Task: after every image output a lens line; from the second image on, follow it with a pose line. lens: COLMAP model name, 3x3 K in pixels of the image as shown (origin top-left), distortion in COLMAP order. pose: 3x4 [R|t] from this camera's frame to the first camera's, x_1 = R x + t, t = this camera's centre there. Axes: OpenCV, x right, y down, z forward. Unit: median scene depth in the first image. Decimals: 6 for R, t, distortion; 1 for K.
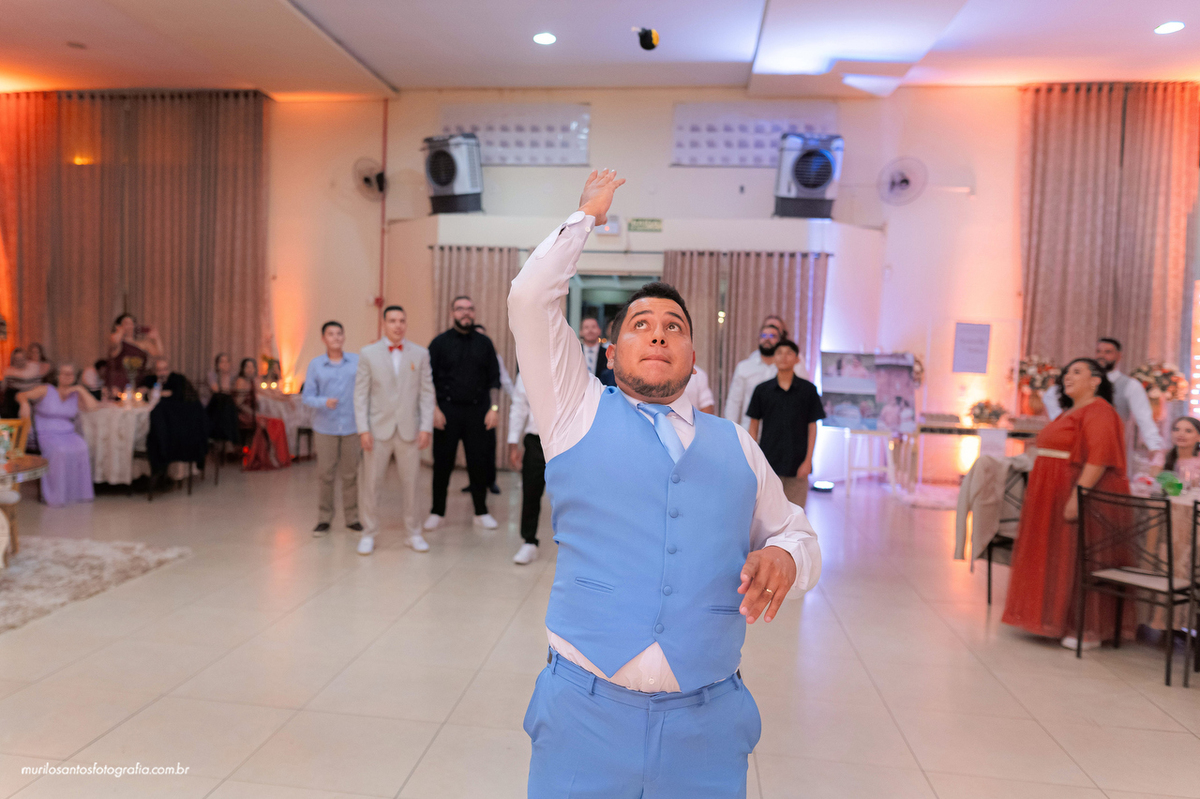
lens RADIAL K [[838.9, 0, 592.9], [0, 838.9, 374.1], [0, 0, 1]] dist [-0.000616, 0.004747]
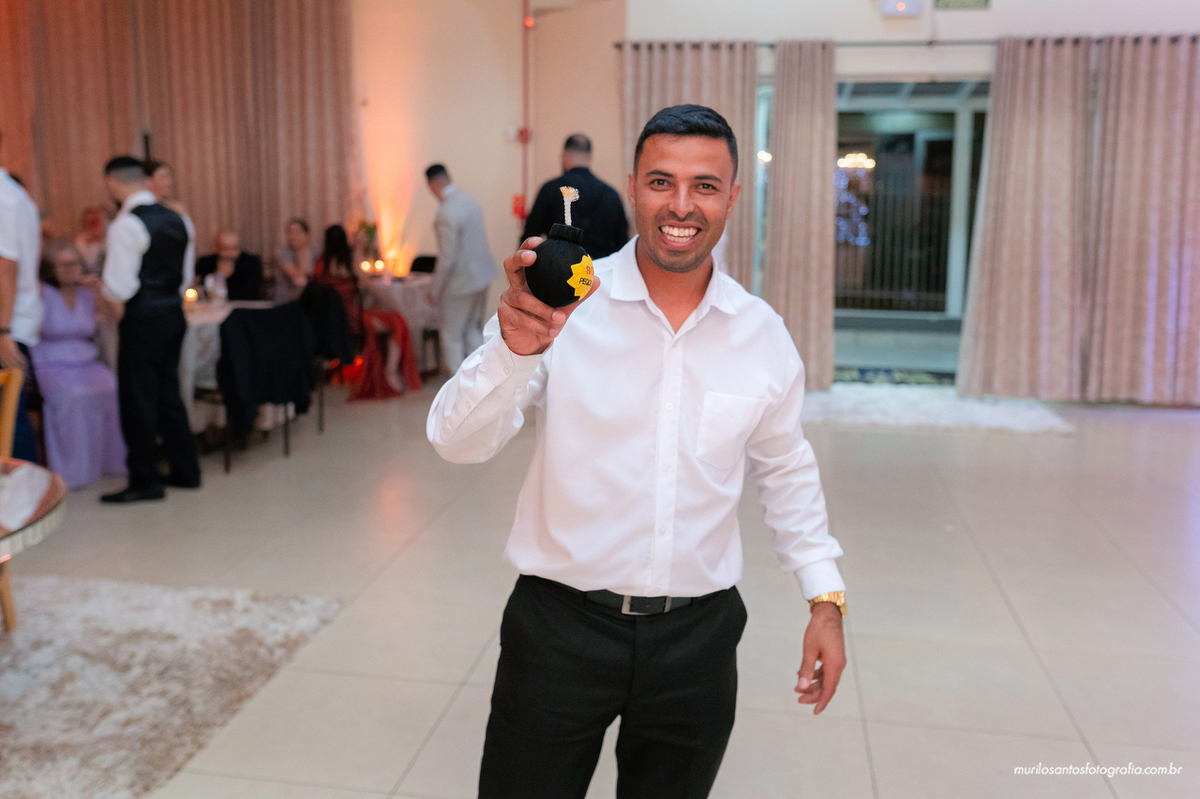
lens RADIAL K [[894.7, 0, 622.0], [0, 894.7, 300.8], [0, 0, 1]] dist [0.000685, -0.002814]
pose [[0.999679, -0.024724, -0.005573, -0.196913], [0.025120, 0.995755, 0.088544, -0.017198], [0.003360, -0.088656, 0.996057, 0.305292]]
